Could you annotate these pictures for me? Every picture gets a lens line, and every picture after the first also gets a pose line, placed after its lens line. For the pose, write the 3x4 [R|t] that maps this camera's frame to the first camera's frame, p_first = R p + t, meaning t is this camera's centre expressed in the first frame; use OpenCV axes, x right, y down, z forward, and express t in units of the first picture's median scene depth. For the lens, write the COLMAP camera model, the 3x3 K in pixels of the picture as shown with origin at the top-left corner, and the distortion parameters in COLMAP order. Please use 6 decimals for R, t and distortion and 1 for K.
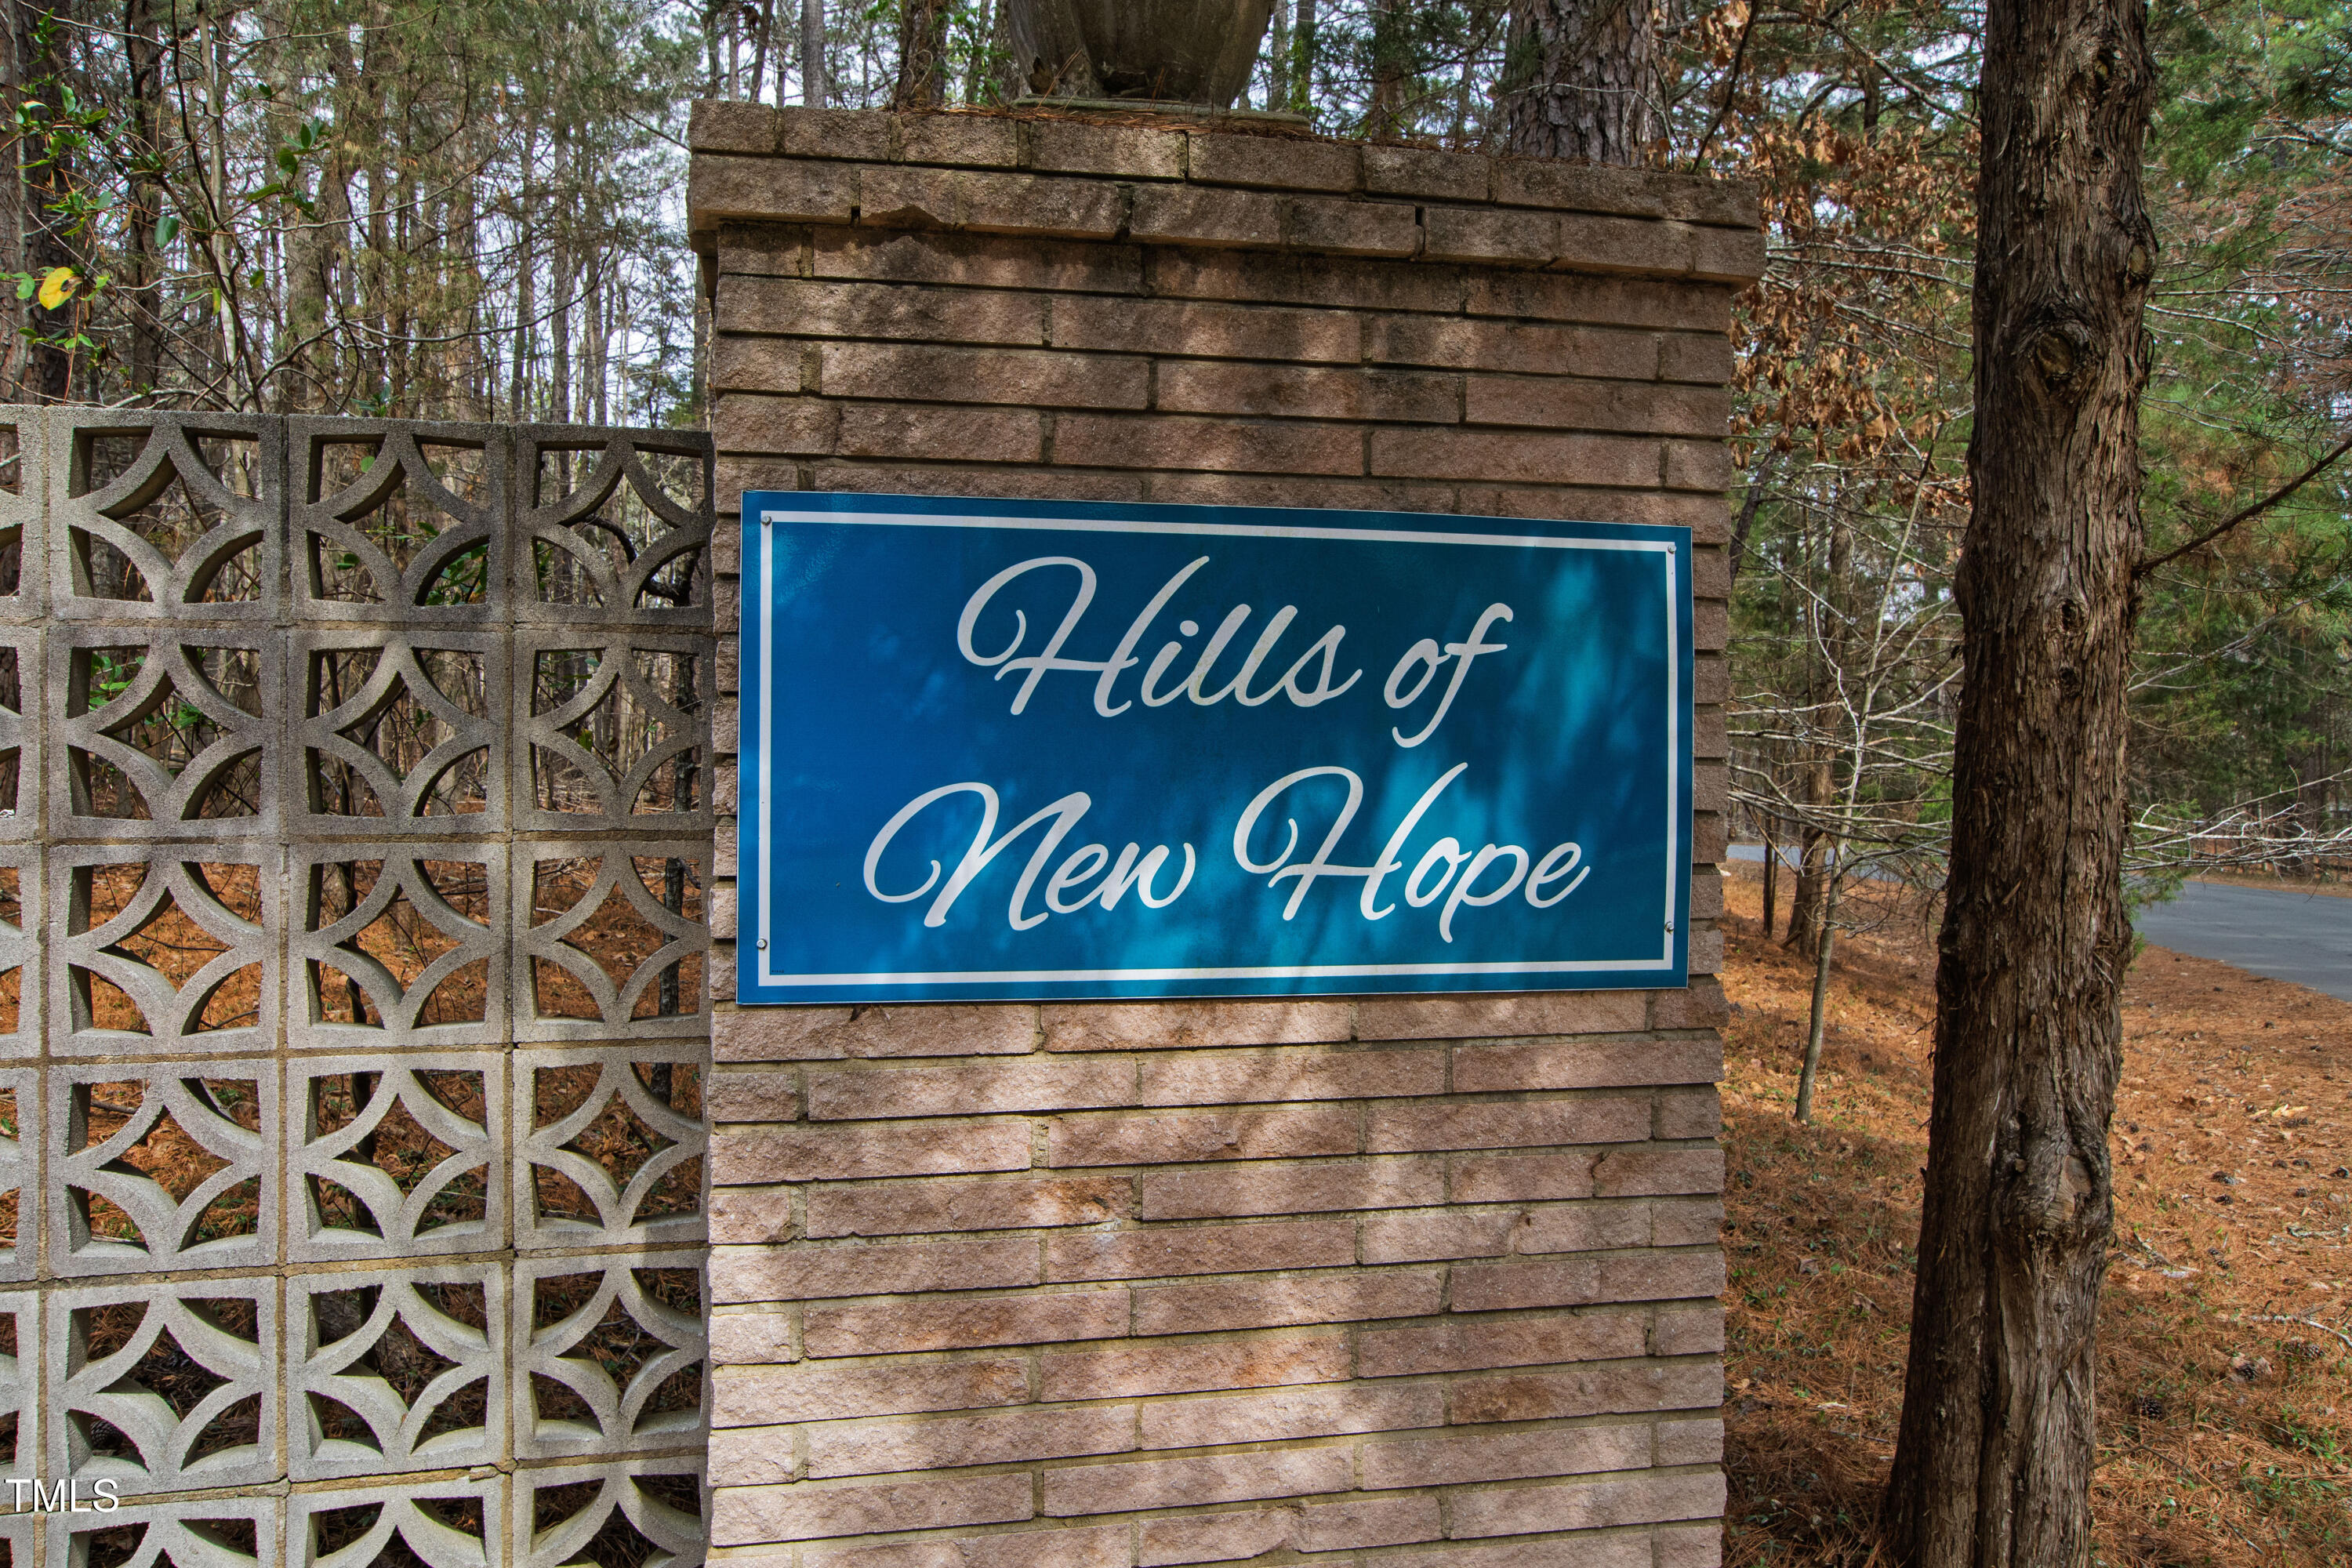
lens RADIAL K [[1791.9, 0, 1181.4], [0, 1791.9, 776.3], [0, 0, 1]] dist [0.004624, 0.013051]
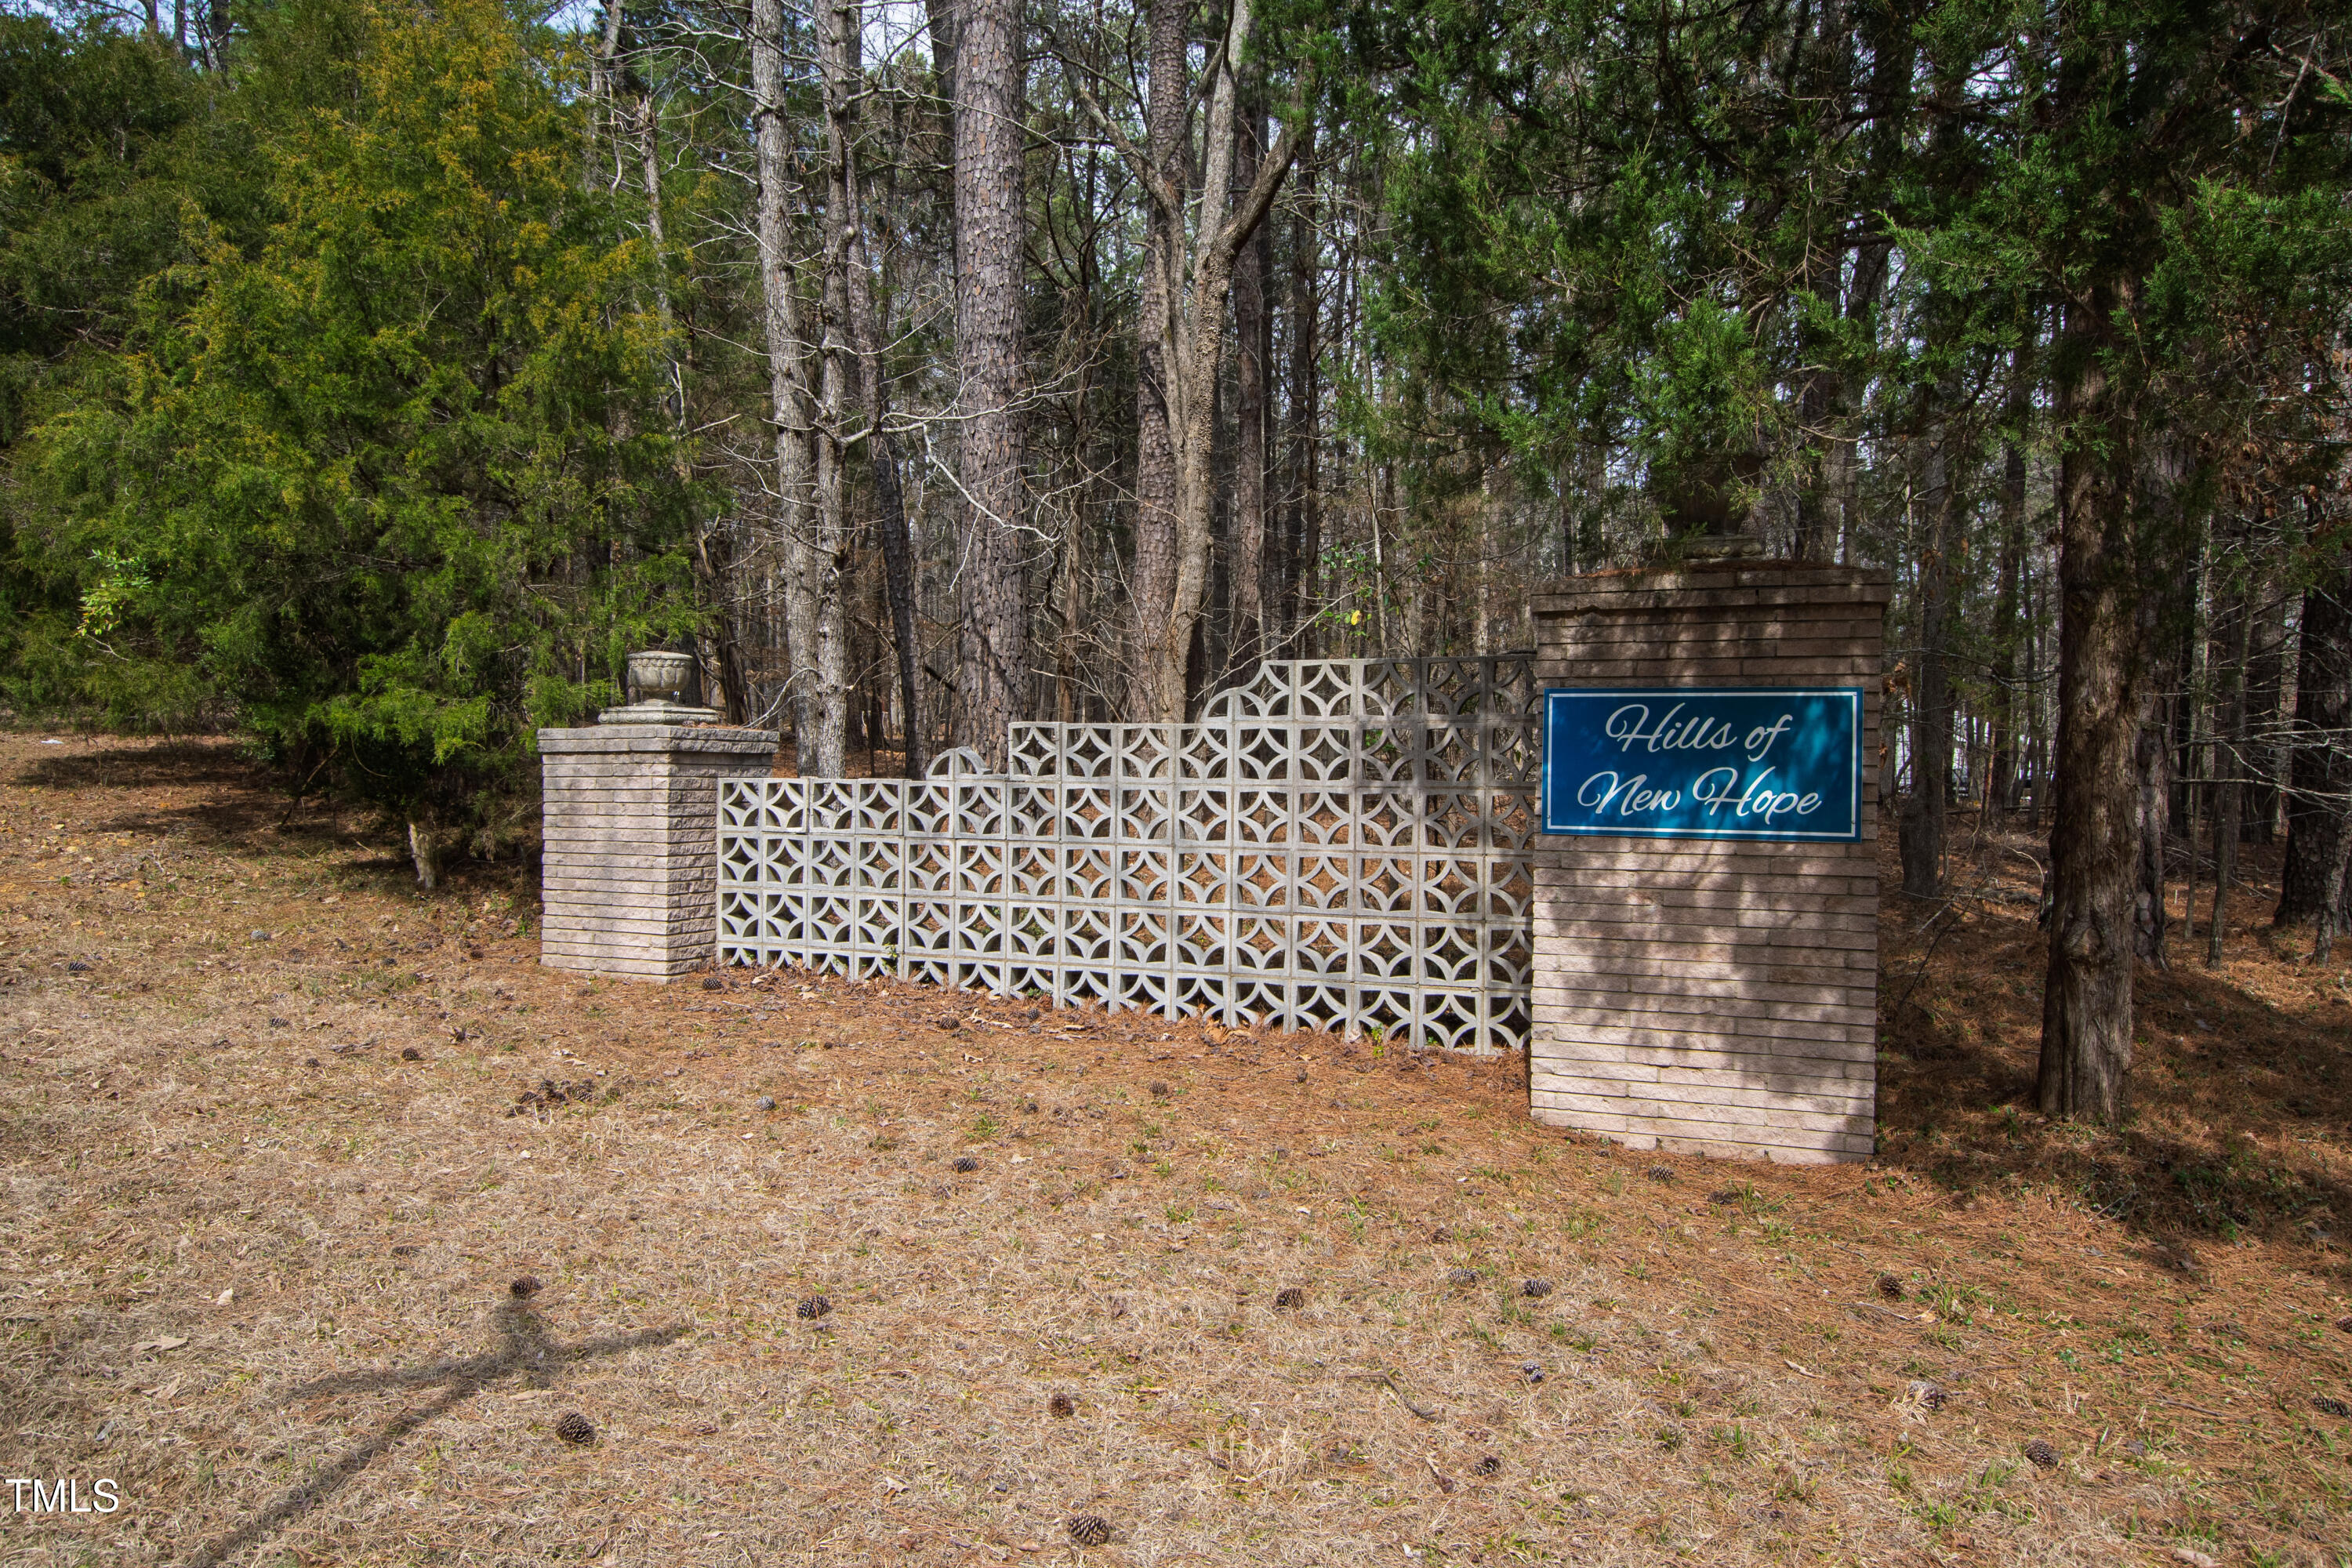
lens RADIAL K [[1431.1, 0, 1179.0], [0, 1431.1, 777.8], [0, 0, 1]] dist [-0.003190, -0.001254]
pose [[0.829036, 0.009872, -0.559108, 0.690397], [-0.007682, 0.999951, 0.006265, 0.004616], [0.559142, -0.000899, 0.829071, -1.631298]]
